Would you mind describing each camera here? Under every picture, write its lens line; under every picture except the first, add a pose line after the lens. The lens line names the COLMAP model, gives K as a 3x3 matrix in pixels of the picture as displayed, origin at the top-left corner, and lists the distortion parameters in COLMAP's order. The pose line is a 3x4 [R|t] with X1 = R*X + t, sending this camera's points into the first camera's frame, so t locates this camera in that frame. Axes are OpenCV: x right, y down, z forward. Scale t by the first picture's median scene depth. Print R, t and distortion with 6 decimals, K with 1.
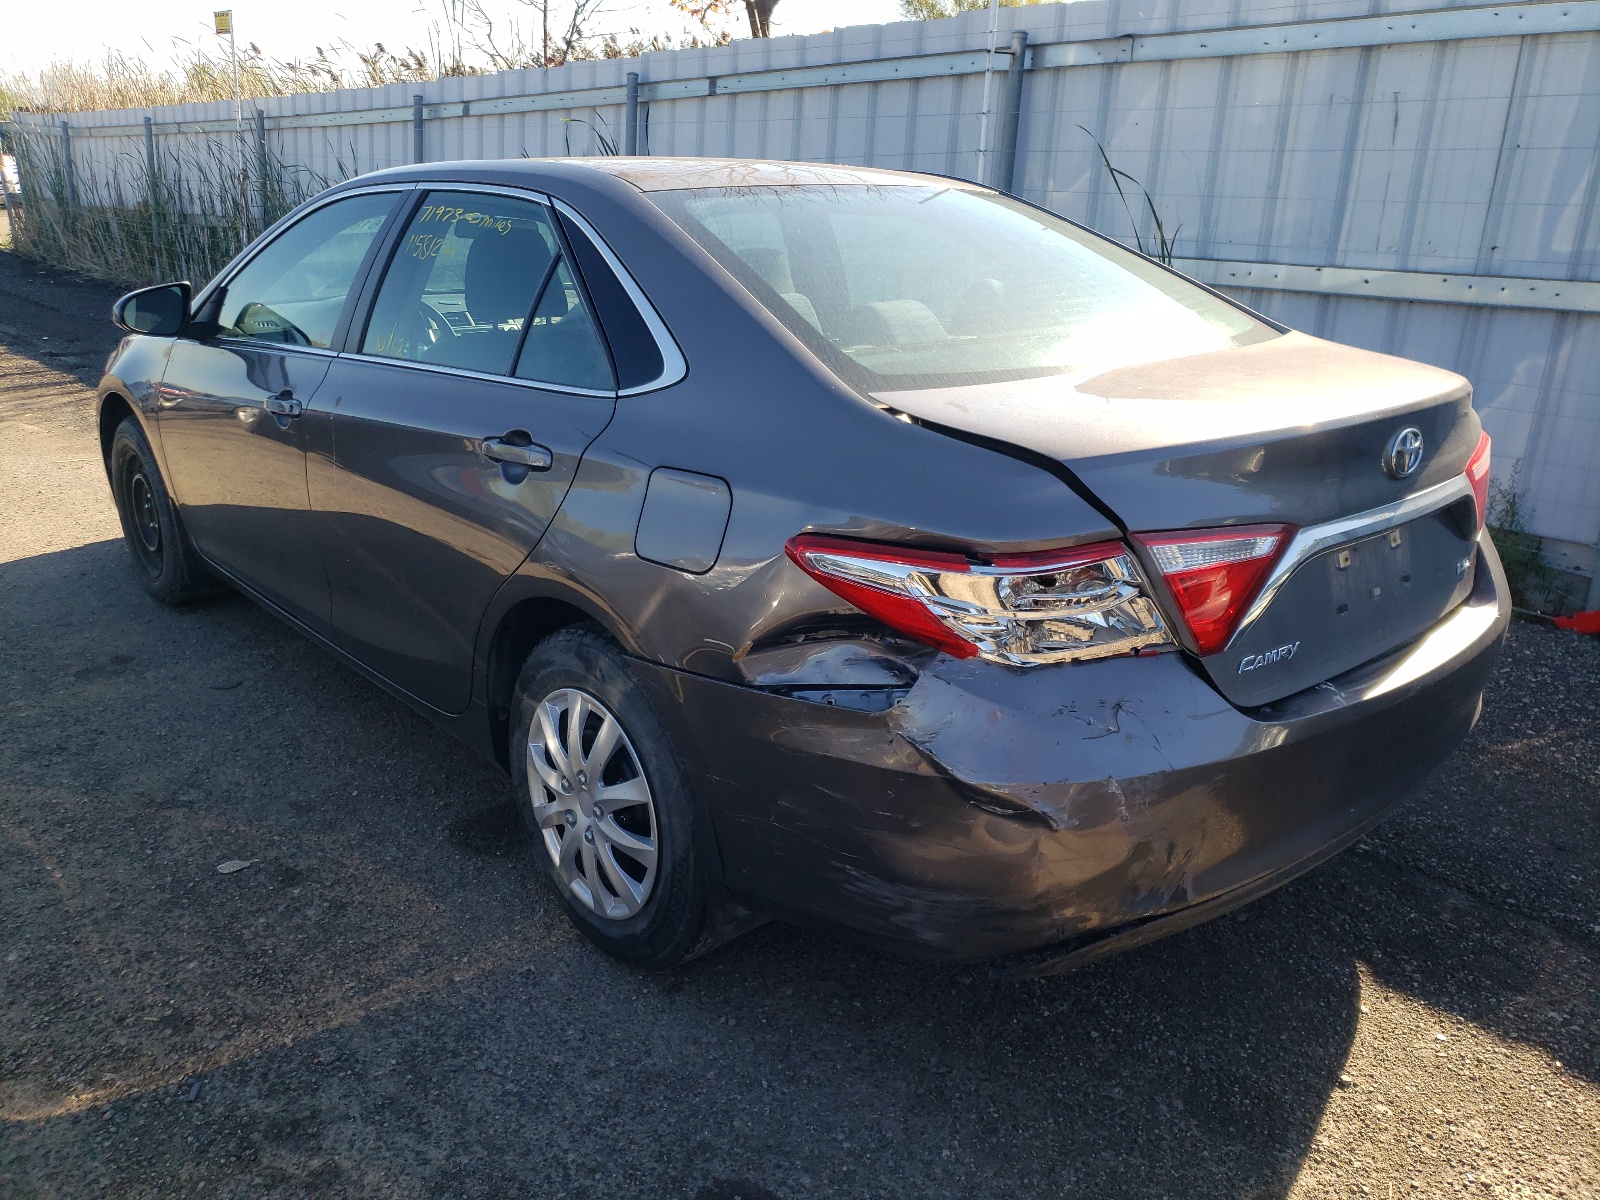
lens RADIAL K [[1217.0, 0, 788.5], [0, 1217.0, 609.0], [0, 0, 1]] dist [0.034497, -0.008368]
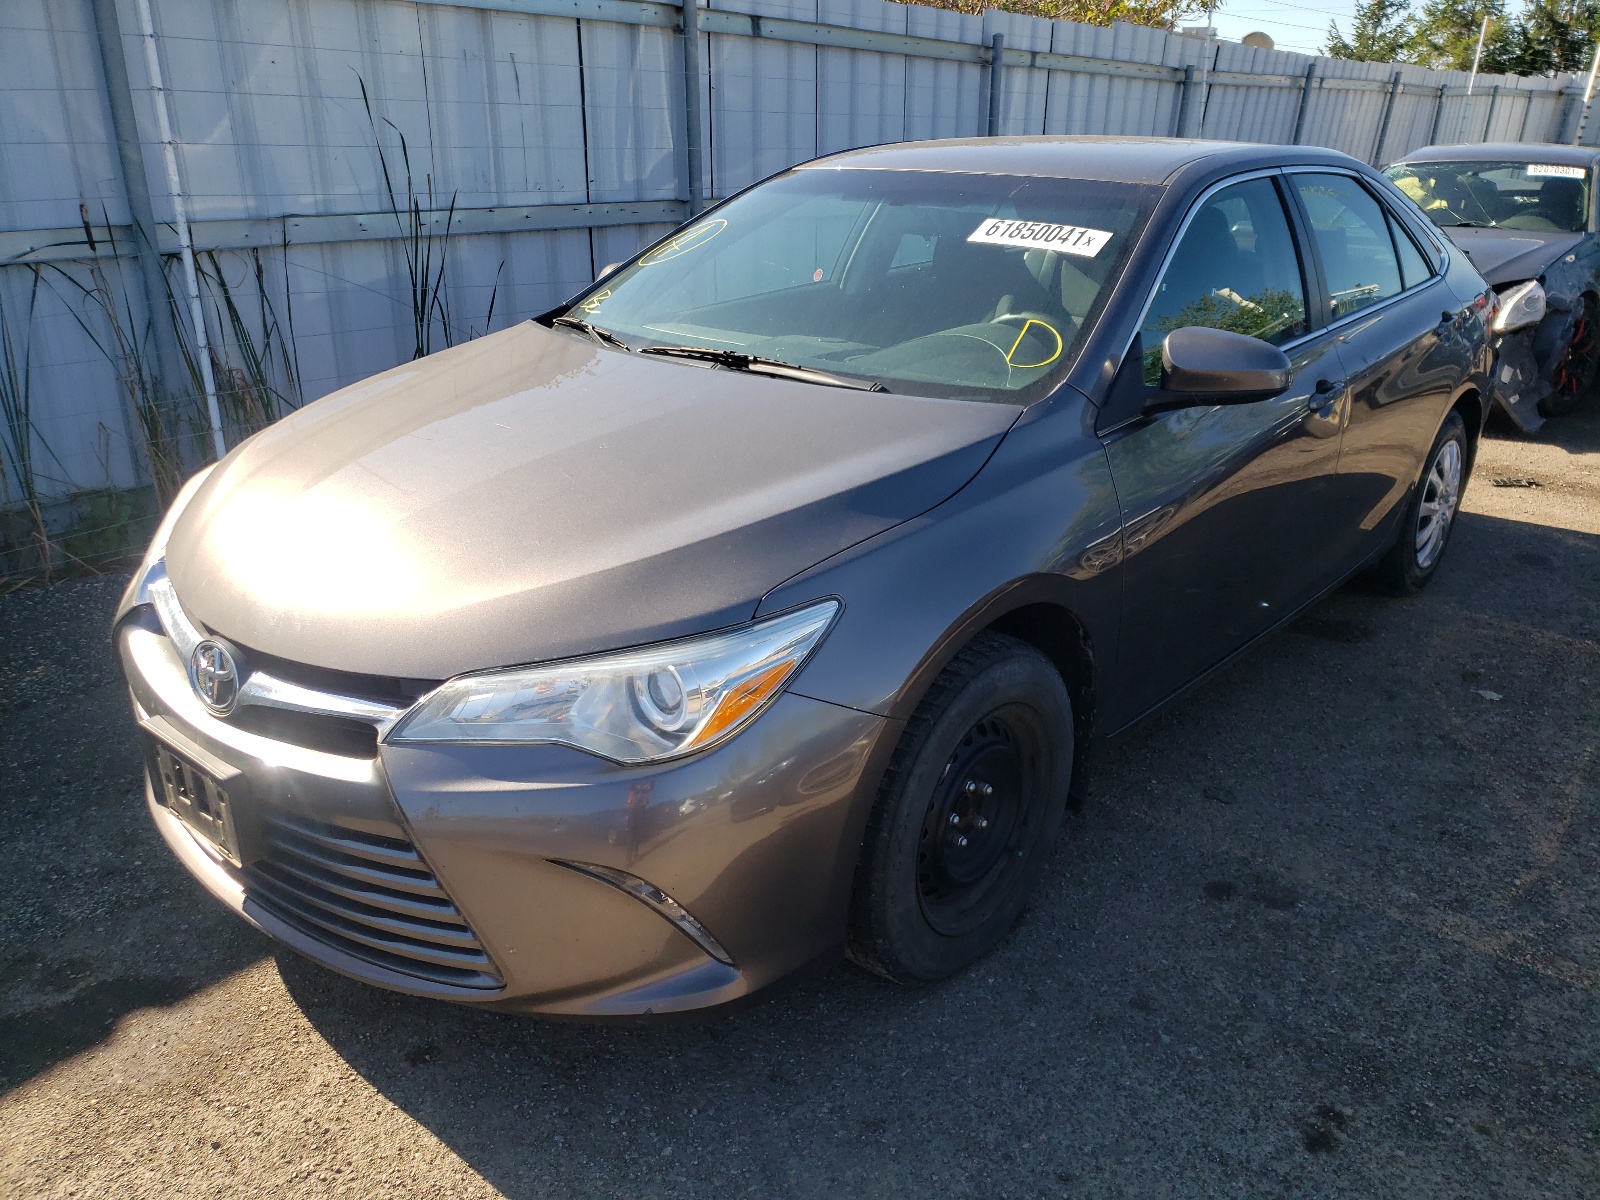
lens RADIAL K [[1217.0, 0, 788.5], [0, 1217.0, 609.0], [0, 0, 1]] dist [0.034497, -0.008368]
pose [[-0.122755, -0.363359, 0.923527, -1.978423], [0.309726, 0.870060, 0.383491, -0.767330], [-0.942869, 0.333115, 0.005738, 2.156828]]
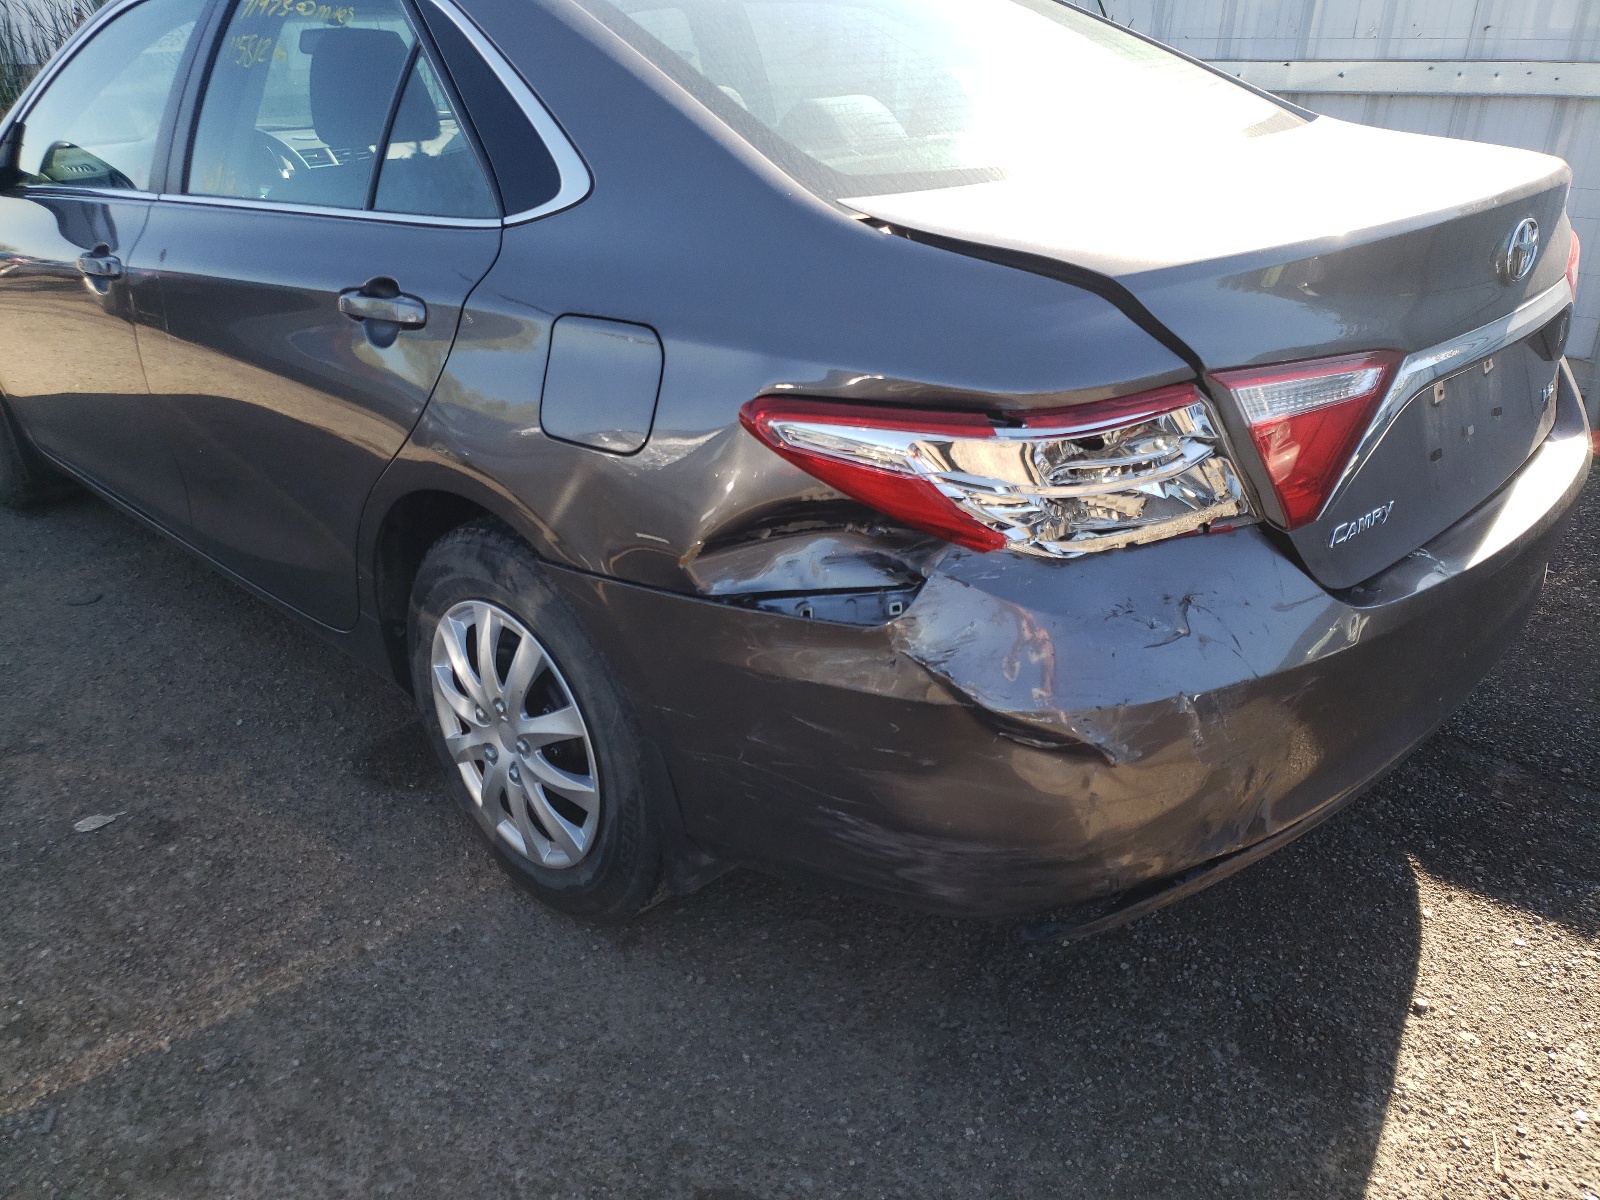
lens RADIAL K [[1217.0, 0, 788.5], [0, 1217.0, 609.0], [0, 0, 1]] dist [0.034497, -0.008368]
pose [[0.996556, -0.060265, 0.056967, -0.019397], [0.053182, 0.991520, 0.118570, -0.015950], [-0.063630, -0.115132, 0.991310, 0.195253]]
